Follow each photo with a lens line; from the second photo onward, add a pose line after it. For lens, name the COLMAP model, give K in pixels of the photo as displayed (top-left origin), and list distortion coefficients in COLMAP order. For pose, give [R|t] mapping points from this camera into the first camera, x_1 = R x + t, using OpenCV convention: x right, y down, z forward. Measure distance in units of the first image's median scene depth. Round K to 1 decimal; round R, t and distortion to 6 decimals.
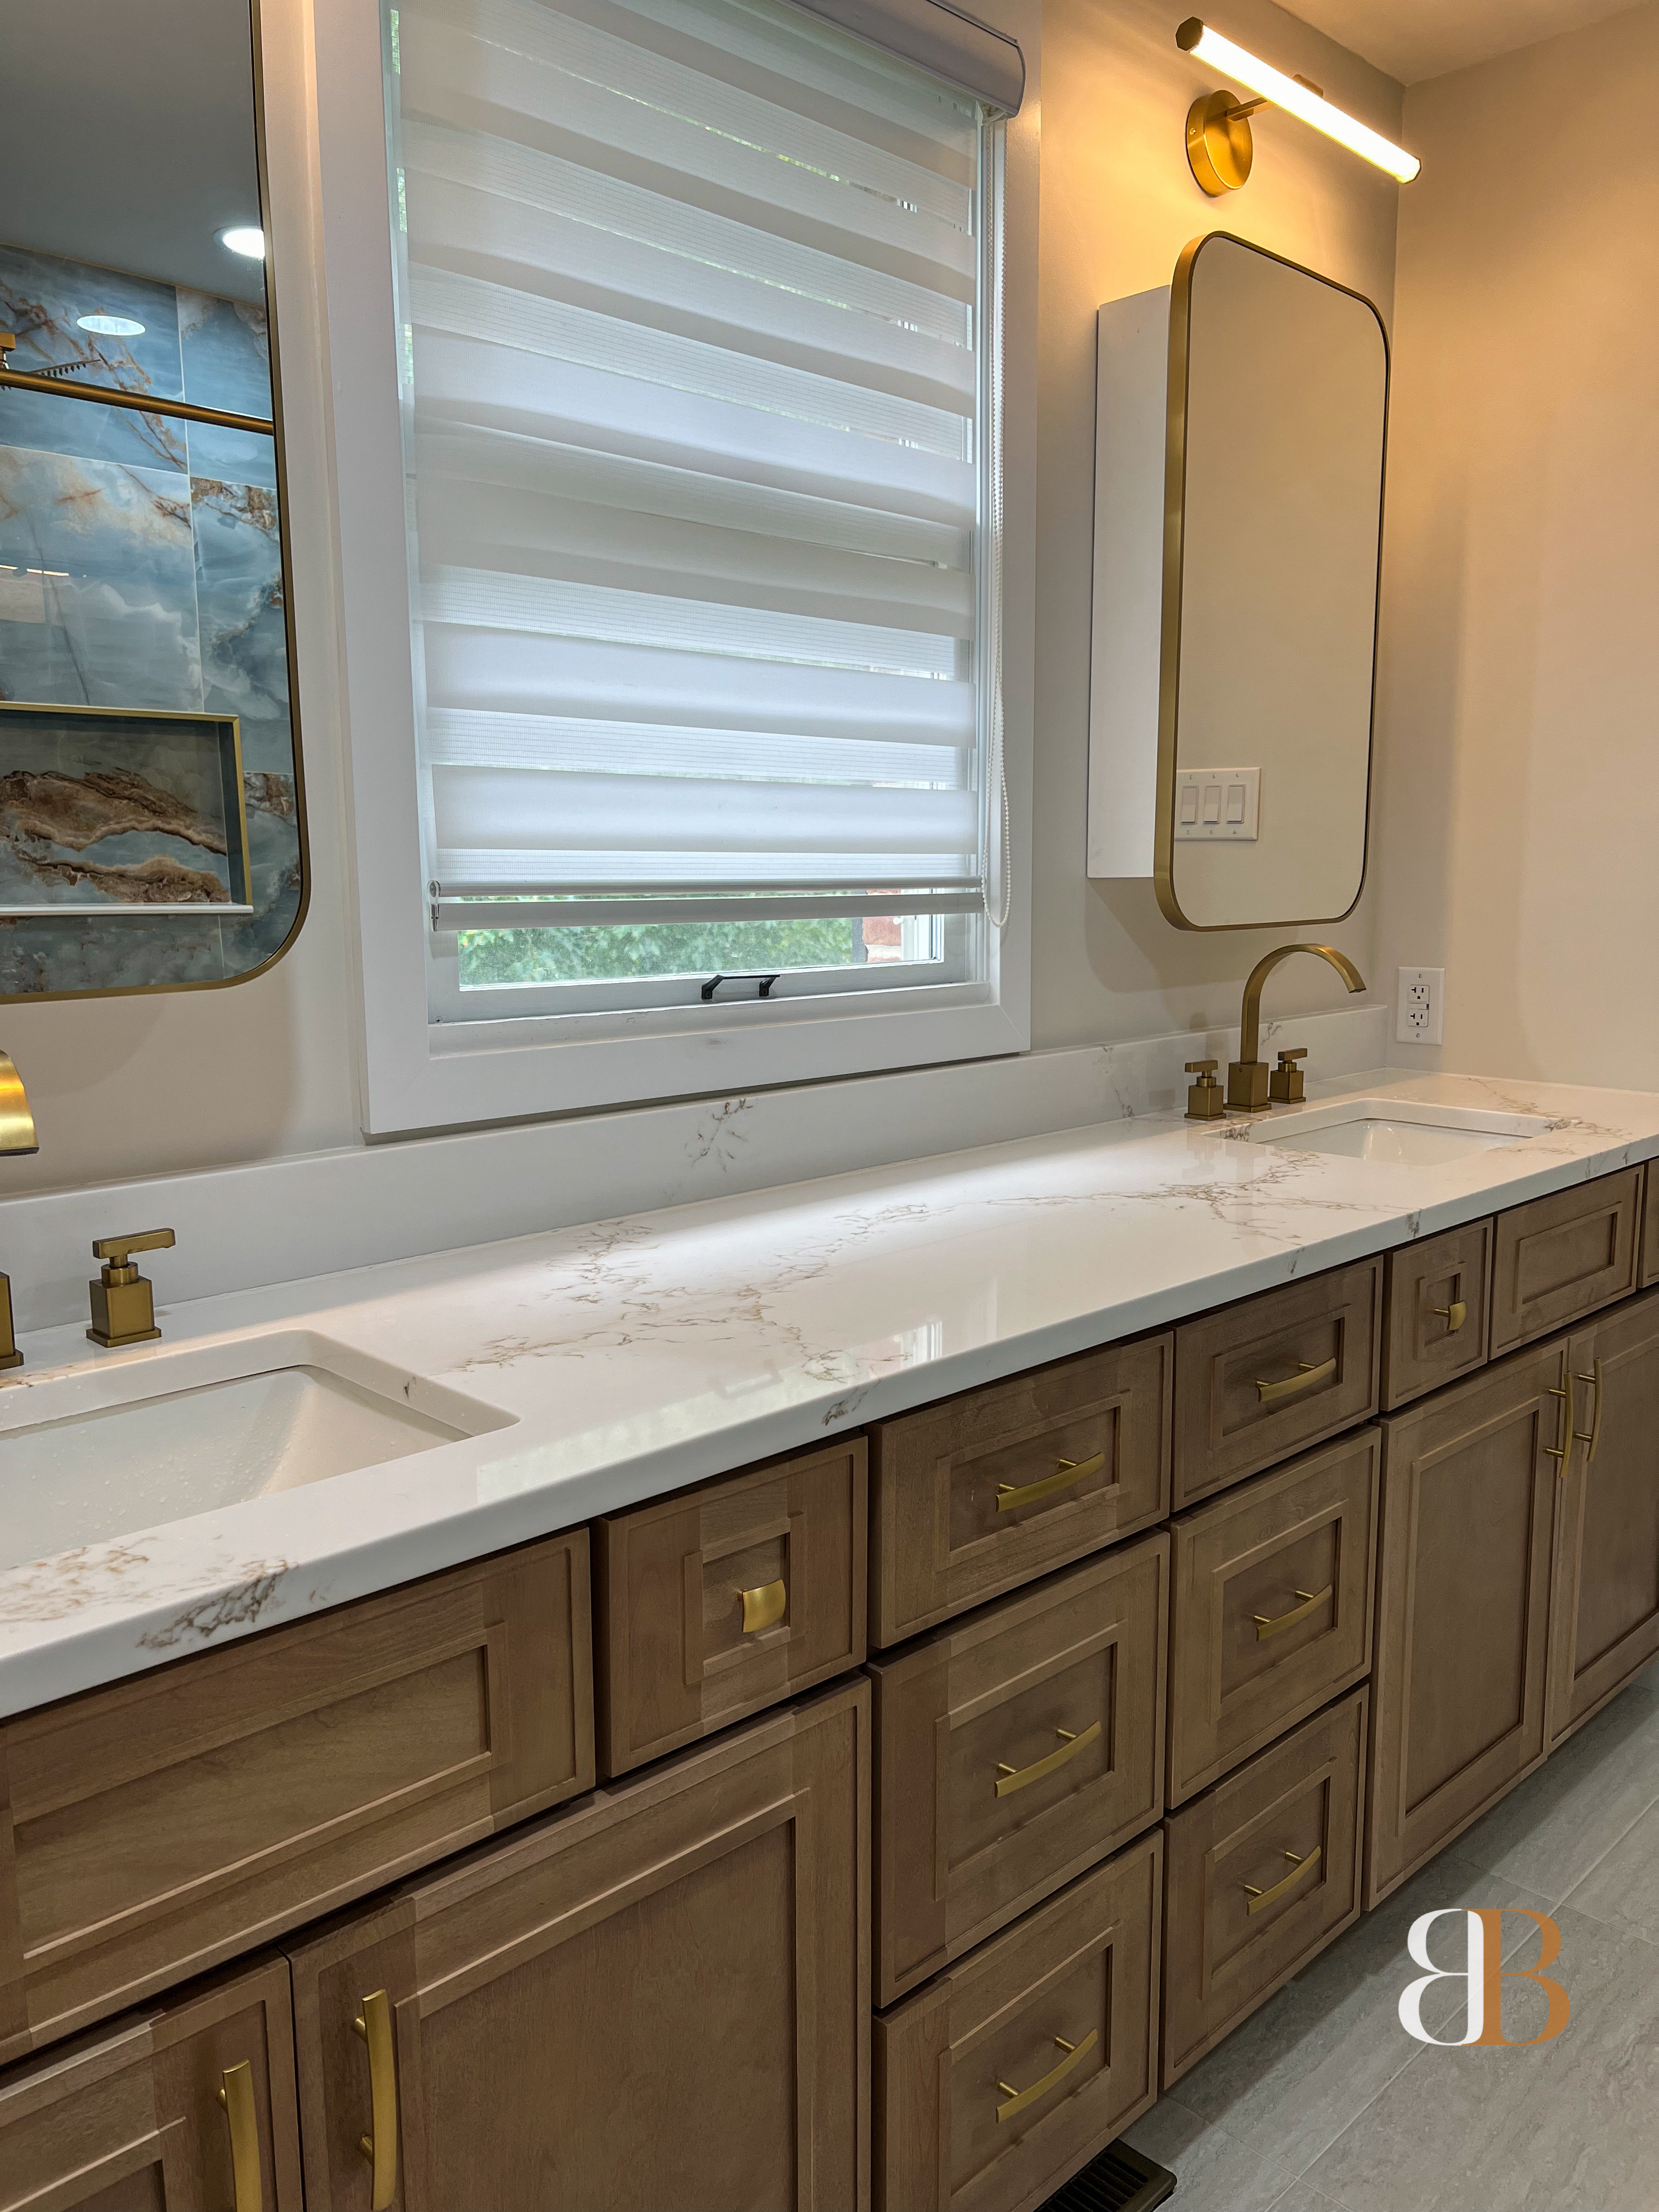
lens RADIAL K [[1672.3, 0, 836.6], [0, 1672.3, 1107.9], [0, 0, 1]] dist [0.051014, -0.063722]
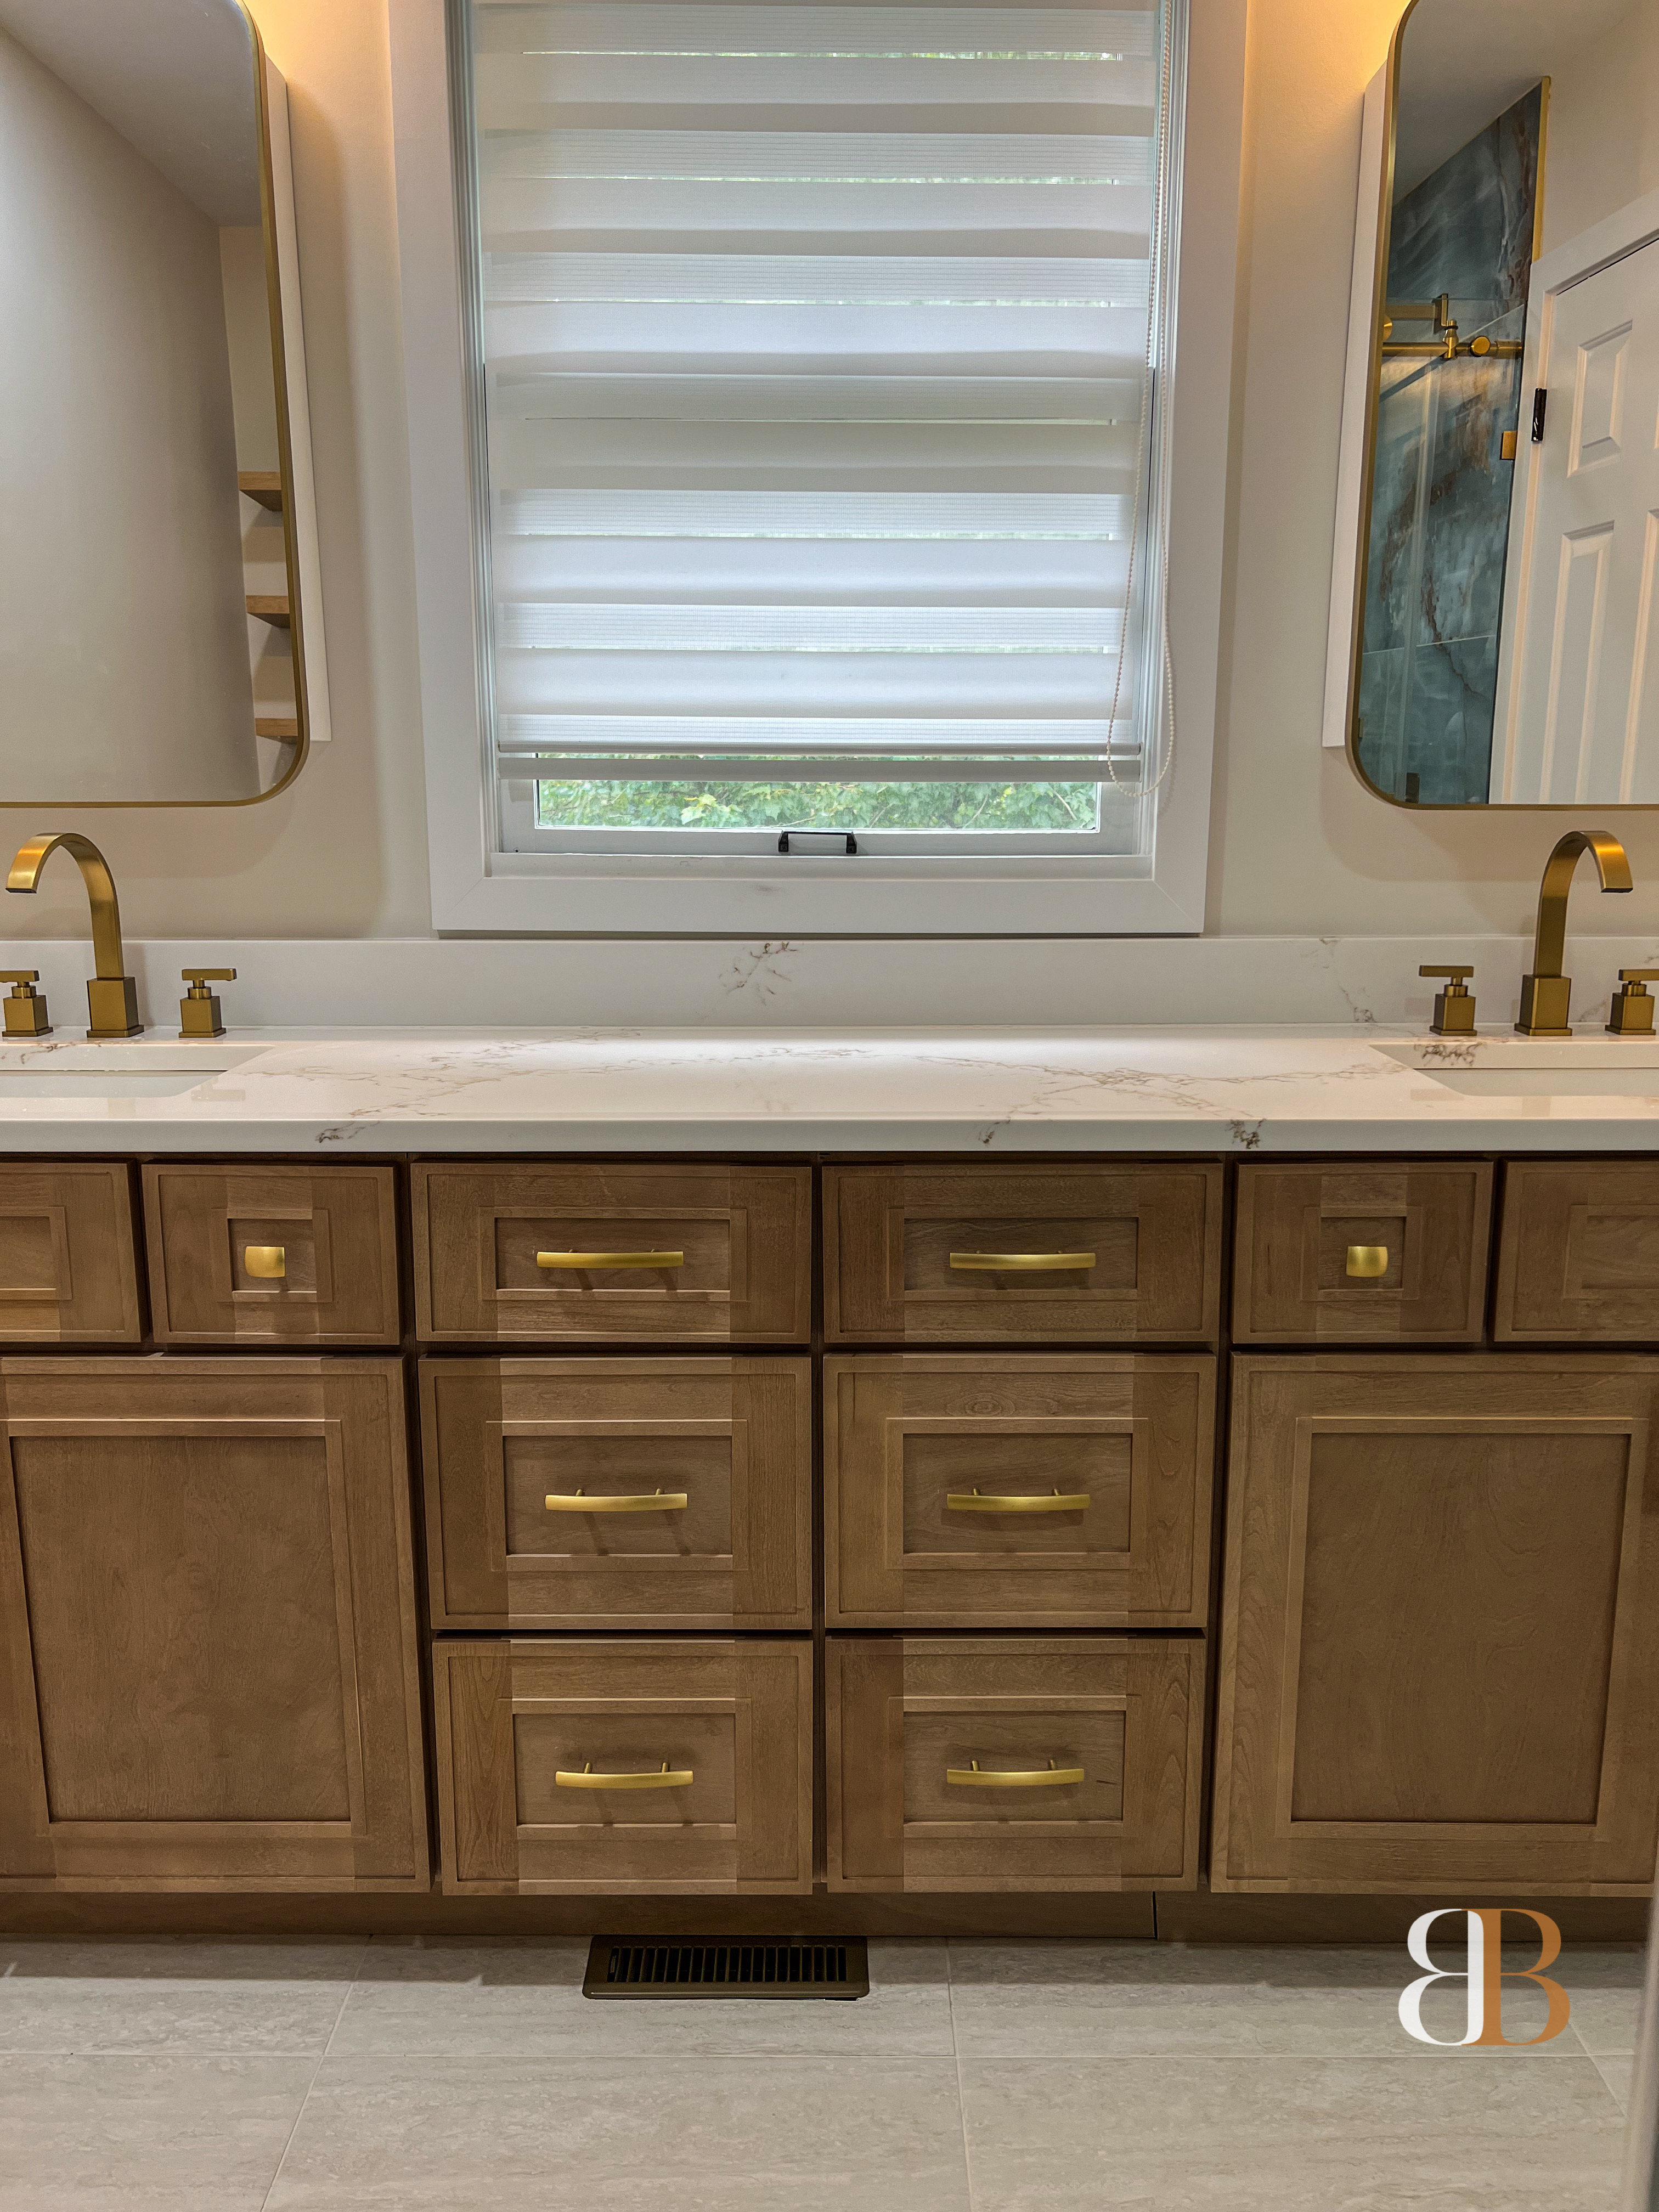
lens RADIAL K [[1672.3, 0, 838.5], [0, 1672.3, 1112.6], [0, 0, 1]] dist [0.051014, -0.063722]
pose [[0.714938, 0.142569, -0.684499, 0.852620], [-0.108896, 0.989749, 0.092409, 0.001135], [0.690656, 0.008472, 0.723134, 0.238881]]
